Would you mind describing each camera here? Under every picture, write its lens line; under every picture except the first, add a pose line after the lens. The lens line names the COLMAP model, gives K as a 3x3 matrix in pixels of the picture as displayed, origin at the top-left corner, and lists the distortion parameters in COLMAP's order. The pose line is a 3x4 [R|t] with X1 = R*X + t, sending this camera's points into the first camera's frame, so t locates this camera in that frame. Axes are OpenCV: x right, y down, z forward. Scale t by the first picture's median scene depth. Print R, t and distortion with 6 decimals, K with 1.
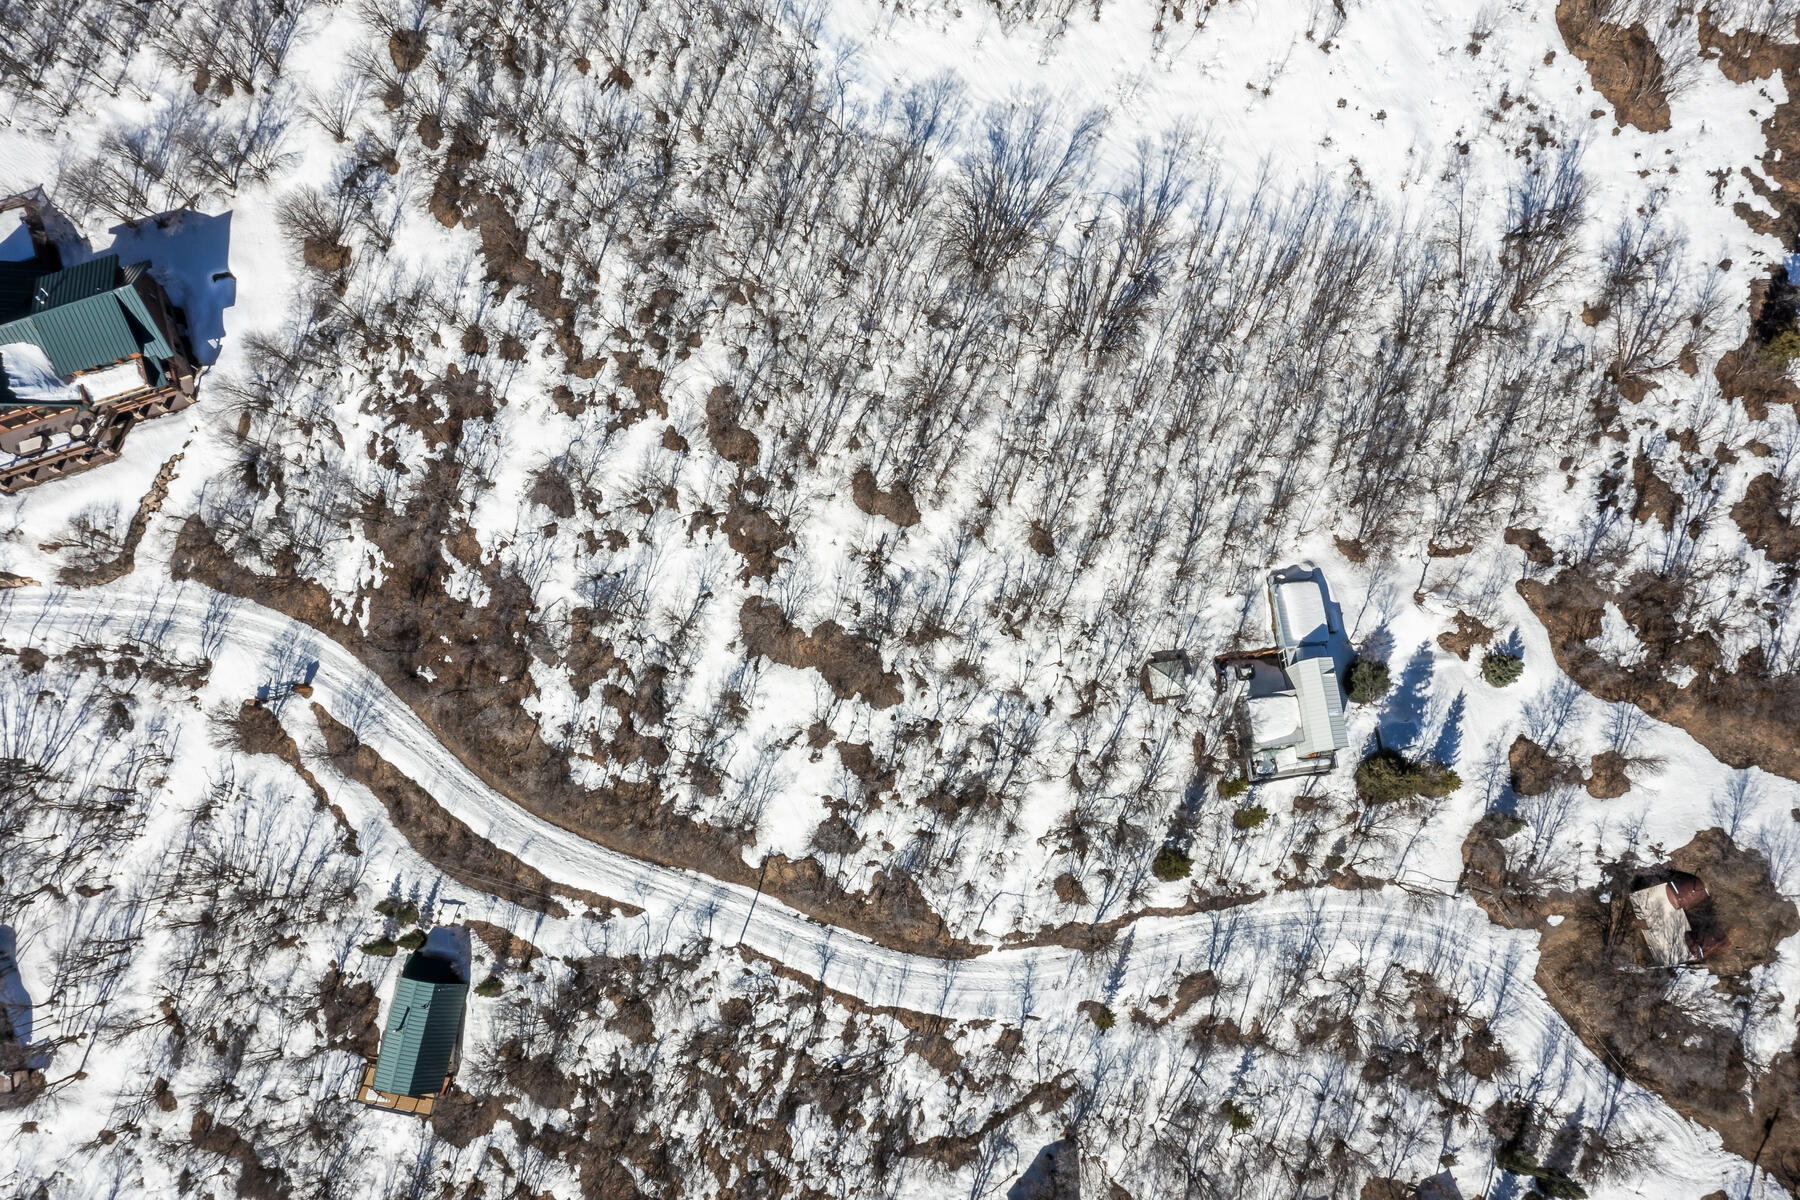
lens RADIAL K [[1445.4, 0, 895.6], [0, 1445.4, 607.5], [0, 0, 1]] dist [-0.016910, 0.016153]
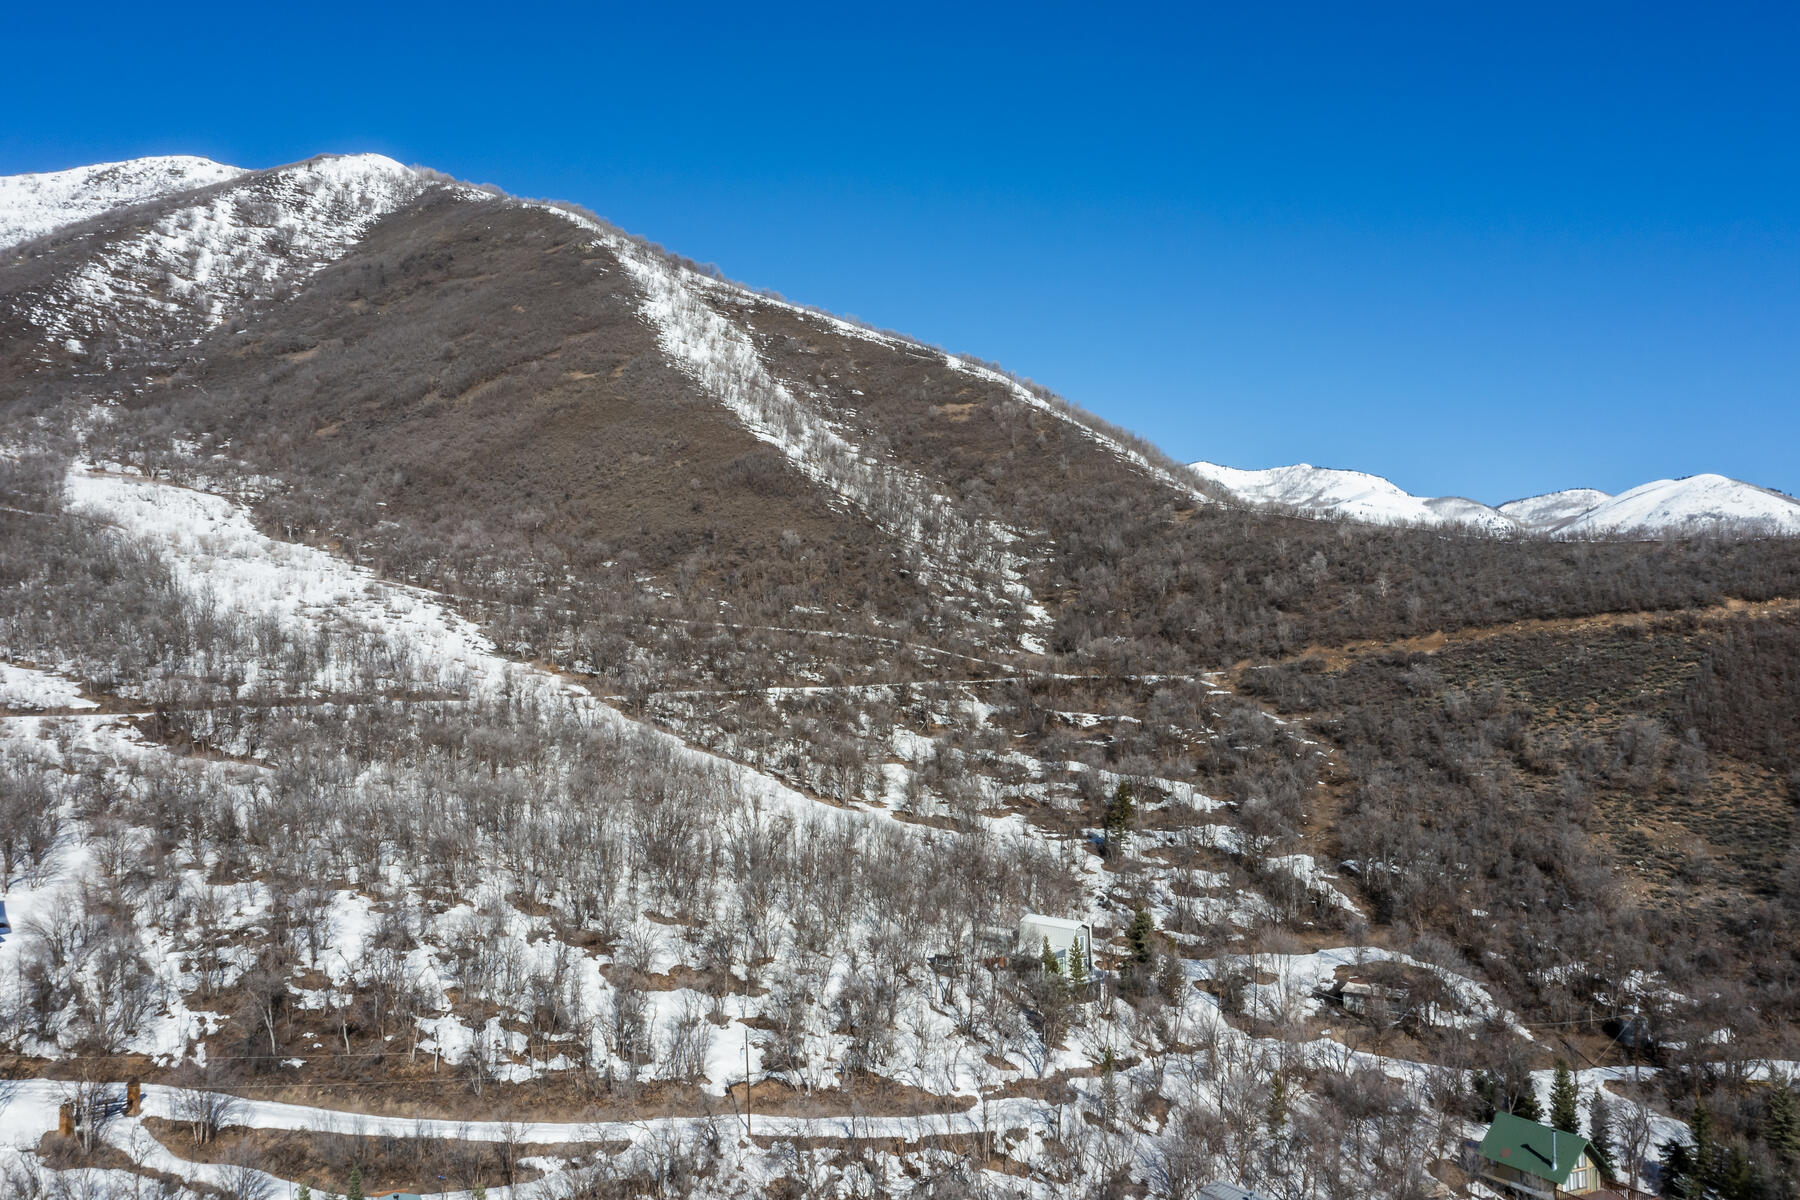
lens RADIAL K [[1439.4, 0, 897.6], [0, 1439.4, 604.6], [0, 0, 1]] dist [-0.008003, 0.007659]
pose [[0.802979, 0.065257, 0.592425, -0.574224], [0.582281, 0.126209, -0.803132, 0.946930], [-0.127179, 0.989855, 0.063346, 0.623807]]
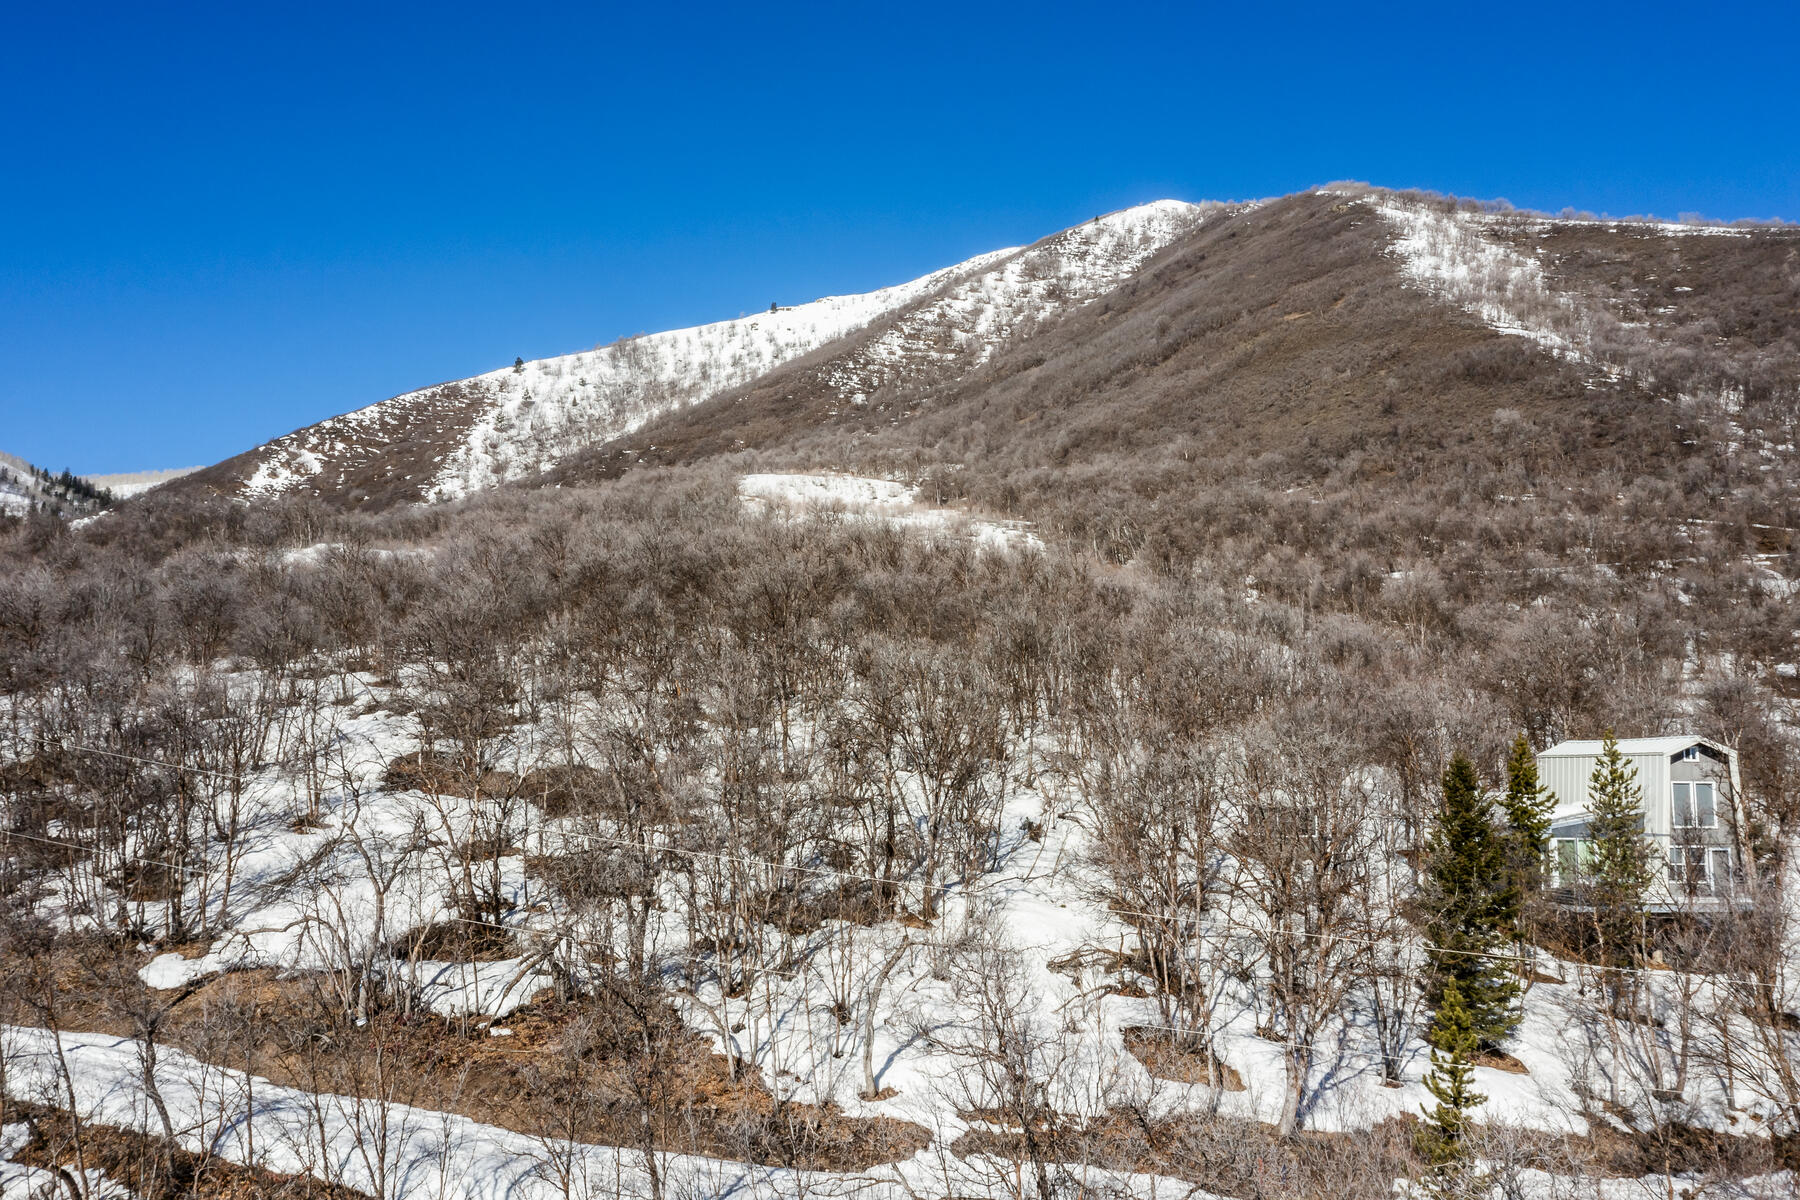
lens RADIAL K [[1430.8, 0, 891.4], [0, 1430.8, 603.5], [0, 0, 1]] dist [-0.012116, 0.005602]
pose [[0.998730, 0.046546, 0.019305, 0.051912], [0.017061, 0.048148, -0.998695, 0.492040], [-0.047415, 0.997755, 0.047293, 0.901594]]
